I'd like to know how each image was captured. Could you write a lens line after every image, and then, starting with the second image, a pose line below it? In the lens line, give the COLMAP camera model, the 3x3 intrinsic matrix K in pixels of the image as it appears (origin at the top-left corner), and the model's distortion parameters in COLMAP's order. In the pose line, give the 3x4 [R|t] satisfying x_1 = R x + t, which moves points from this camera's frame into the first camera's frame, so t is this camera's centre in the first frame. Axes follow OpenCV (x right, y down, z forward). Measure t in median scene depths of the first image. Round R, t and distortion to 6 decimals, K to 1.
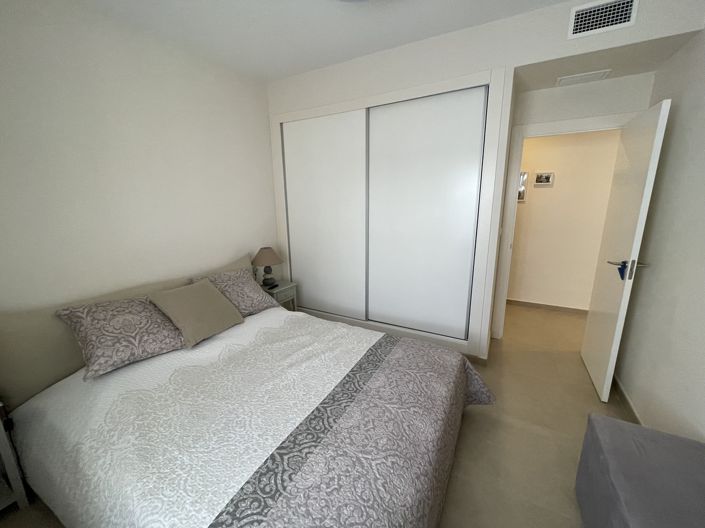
lens RADIAL K [[283.9, 0, 352.5], [0, 283.9, 264.0], [0, 0, 1]] dist [-0.002570, -0.000719]
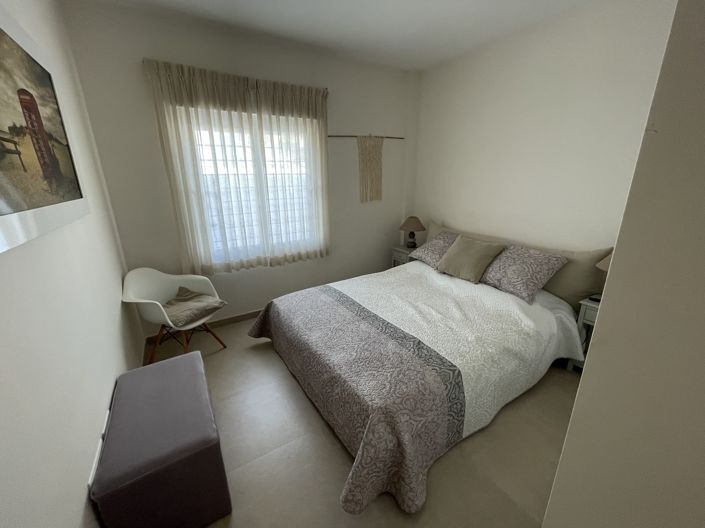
lens RADIAL K [[283.9, 0, 352.5], [0, 283.9, 264.0], [0, 0, 1]] dist [-0.002570, -0.000719]
pose [[-0.481860, 0.271783, -0.833034, 0.933021], [-0.175470, 0.901497, 0.395618, -0.275820], [0.858500, 0.336805, -0.386705, 1.160825]]
